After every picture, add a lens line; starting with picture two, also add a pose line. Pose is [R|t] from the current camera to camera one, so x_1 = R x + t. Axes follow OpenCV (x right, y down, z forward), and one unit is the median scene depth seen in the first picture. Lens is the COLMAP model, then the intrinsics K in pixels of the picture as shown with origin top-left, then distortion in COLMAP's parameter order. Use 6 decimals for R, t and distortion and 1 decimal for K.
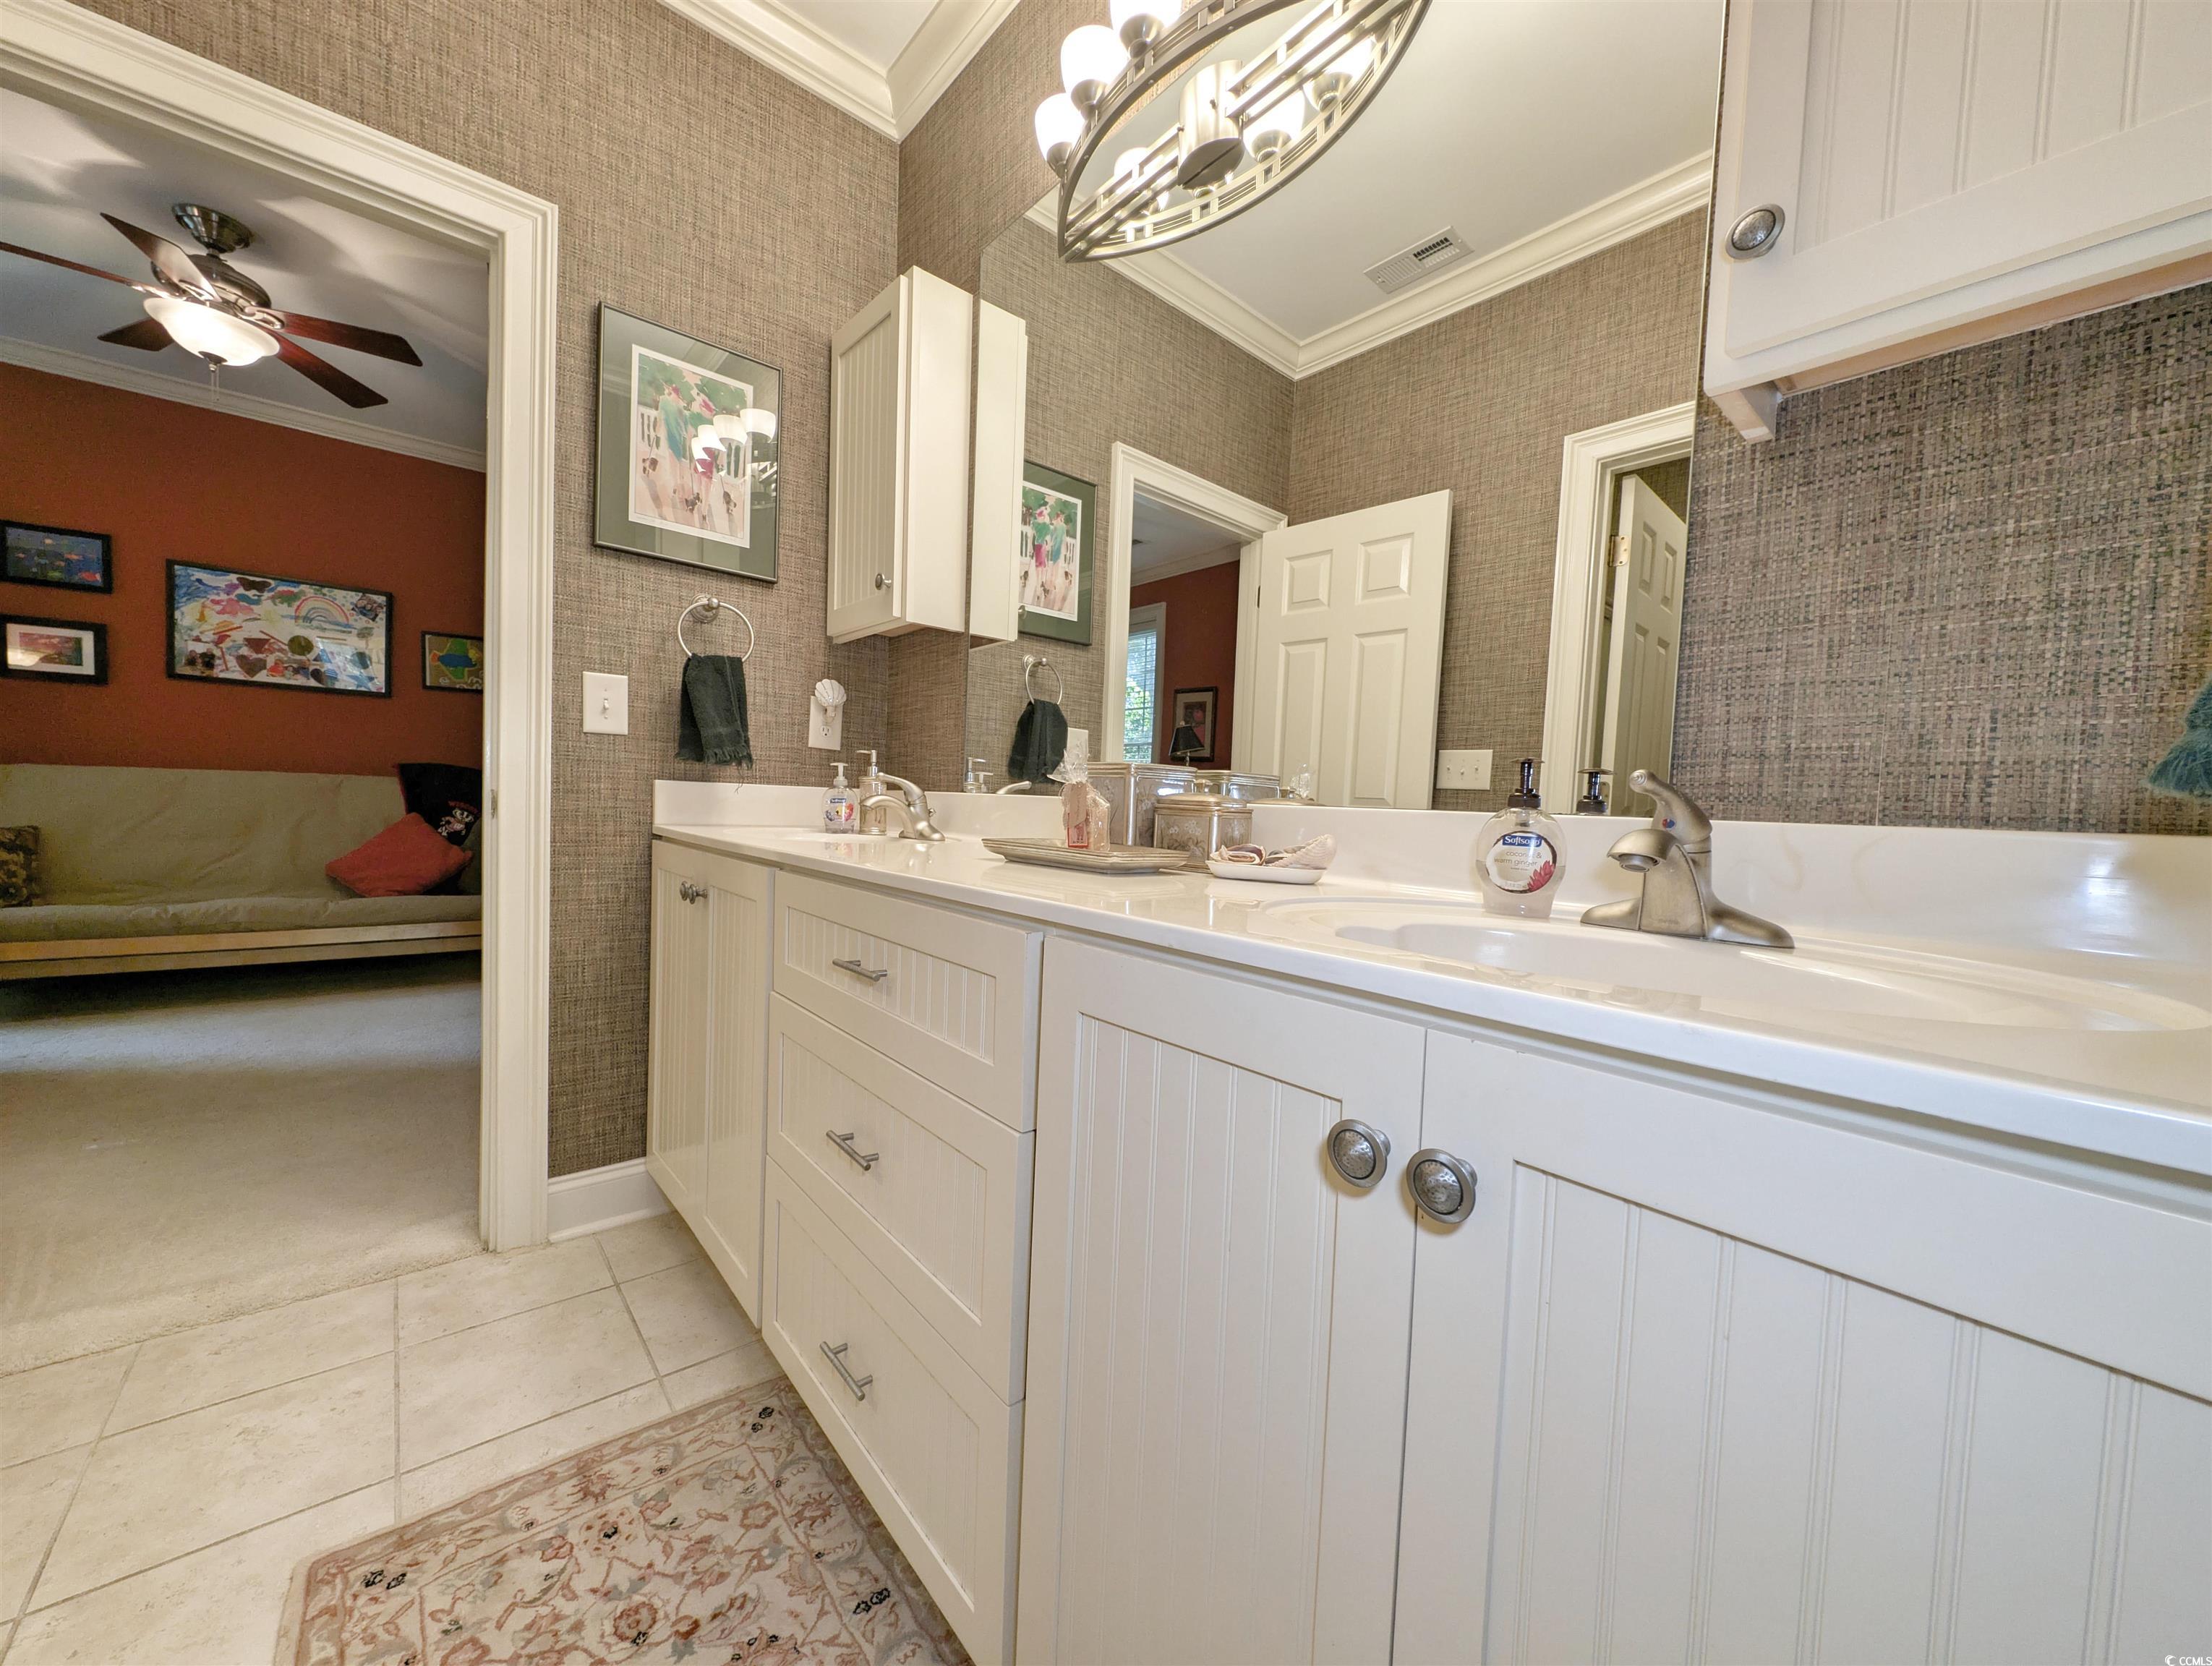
lens RADIAL K [[832.3, 0, 1087.9], [0, 832.3, 832.9], [0, 0, 1]] dist [0.008086, -0.001064]
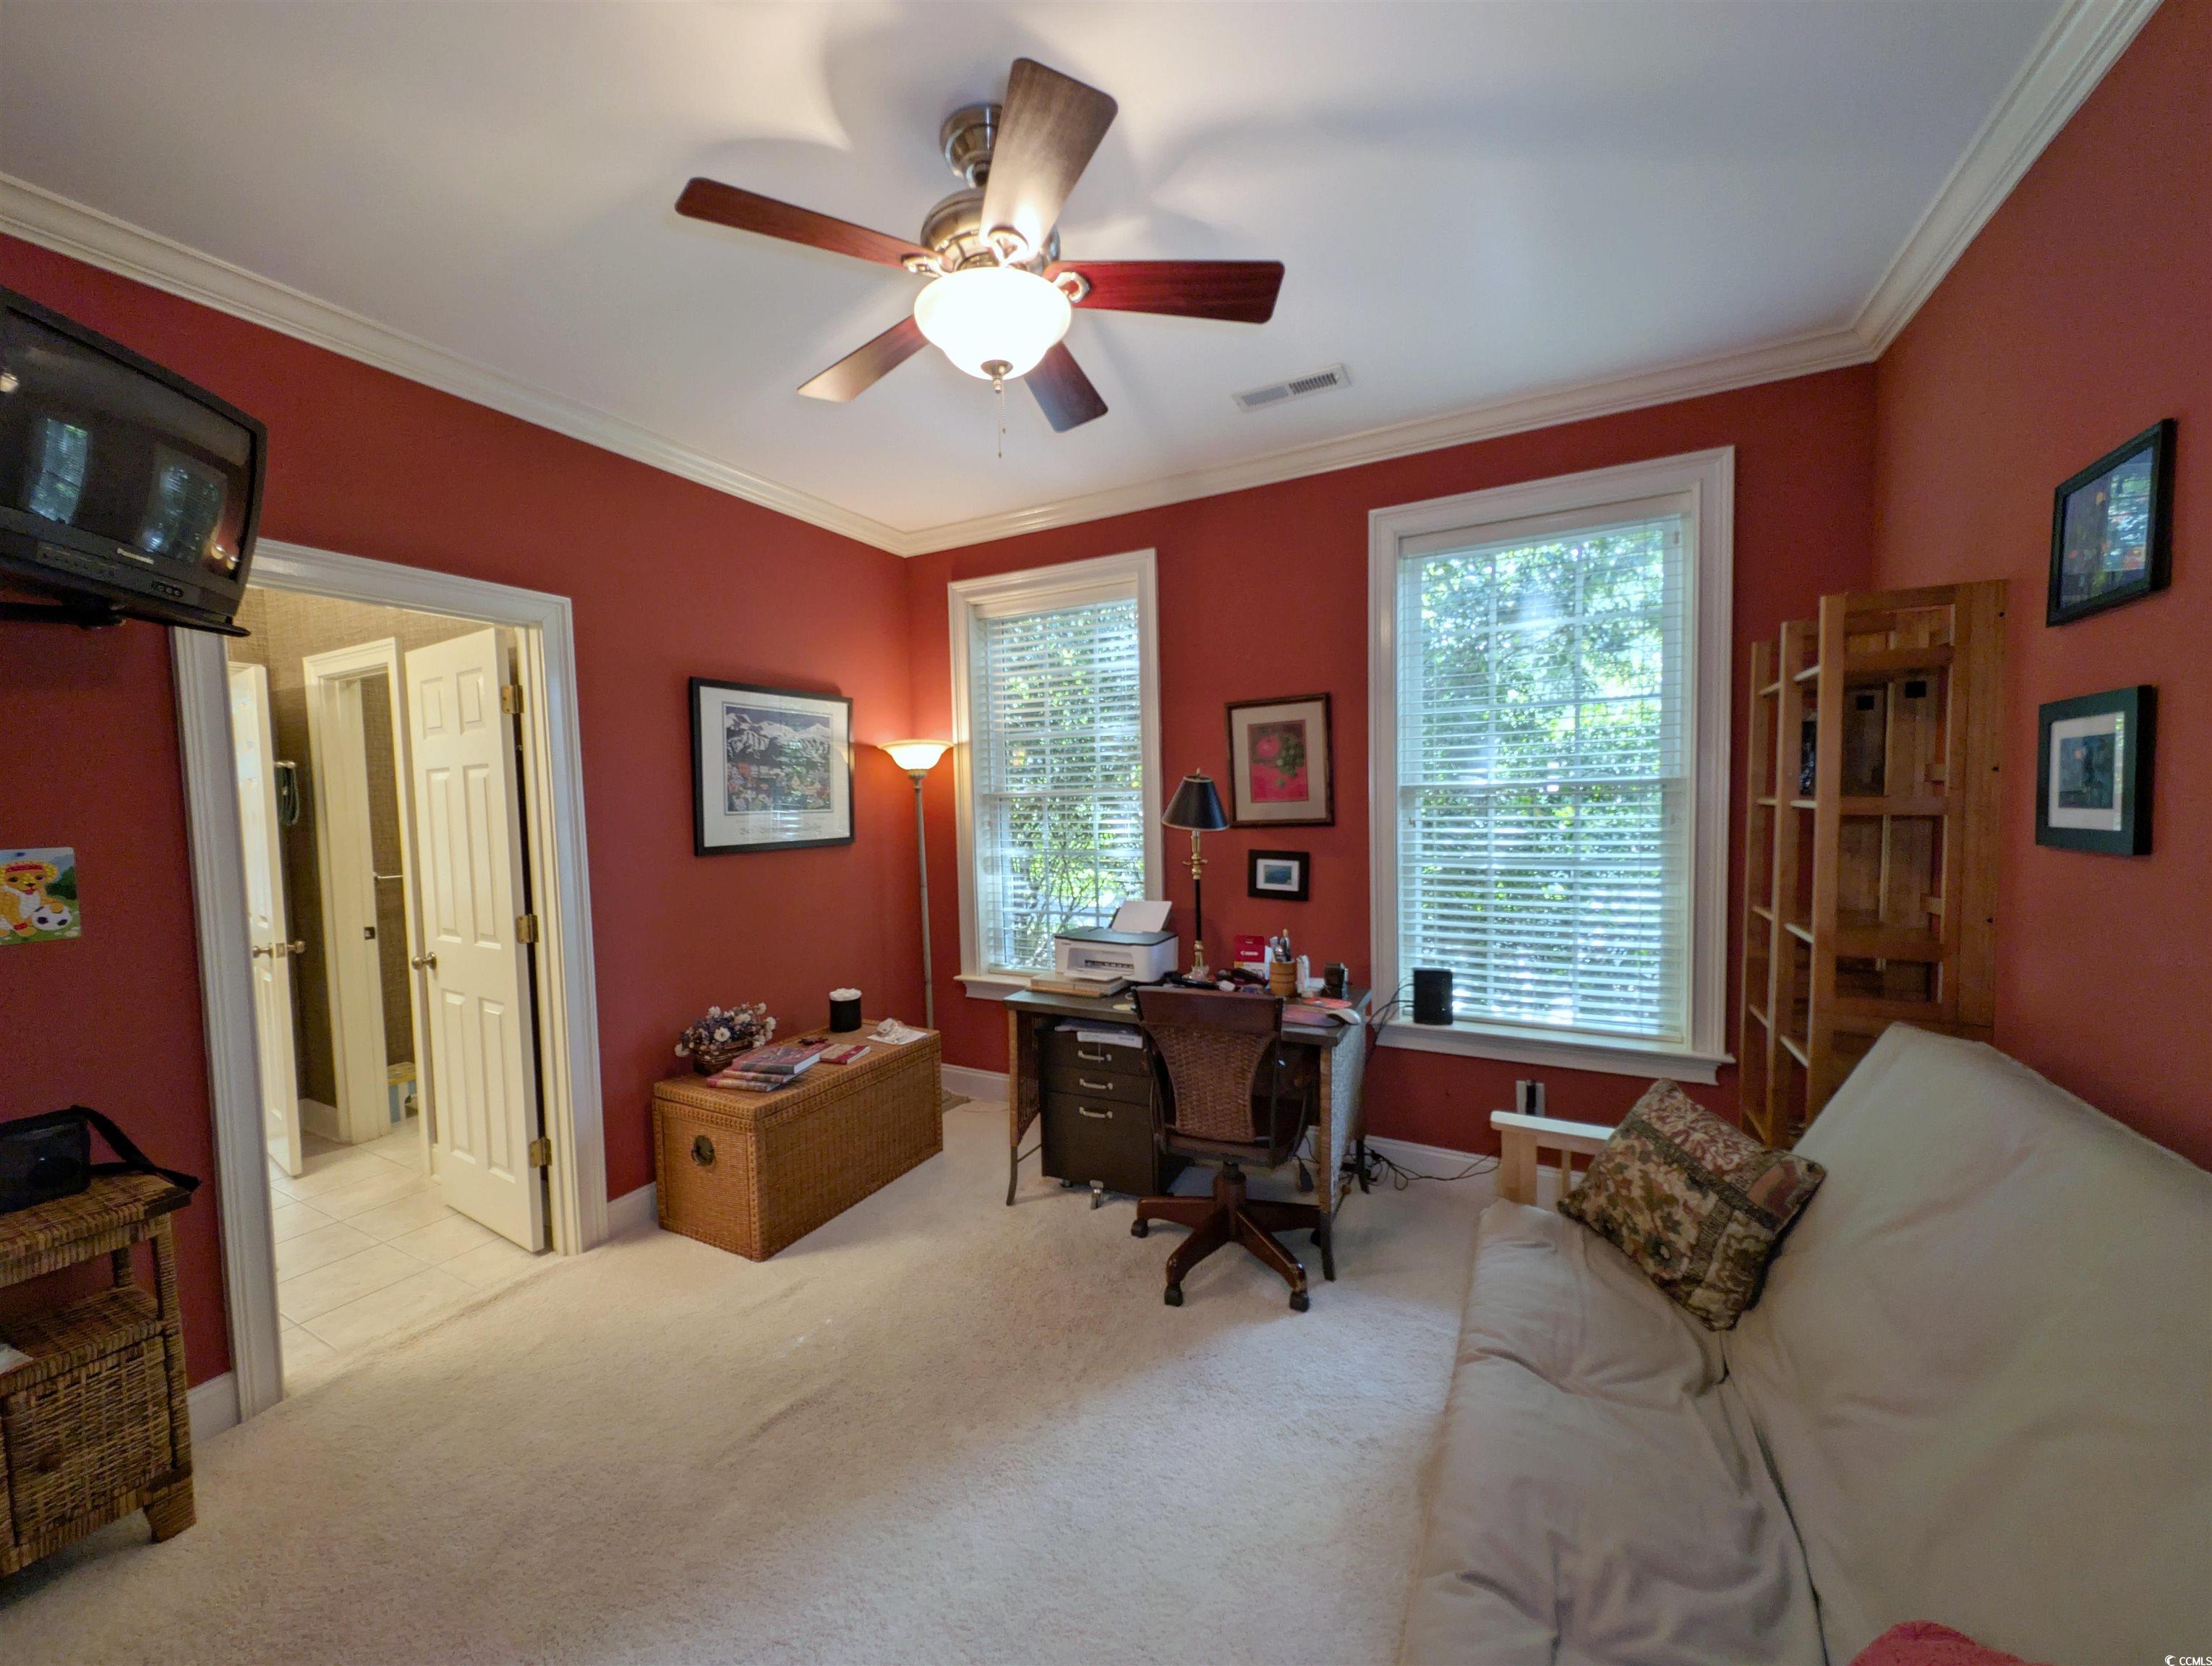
lens RADIAL K [[832.3, 0, 1105.3], [0, 832.3, 835.7], [0, 0, 1]] dist [0.008086, -0.001064]
pose [[-0.926807, -0.000853, -0.375537, -0.595888], [-0.030439, 0.996878, 0.072855, -0.184087], [0.374302, 0.078954, -0.923939, 1.080947]]
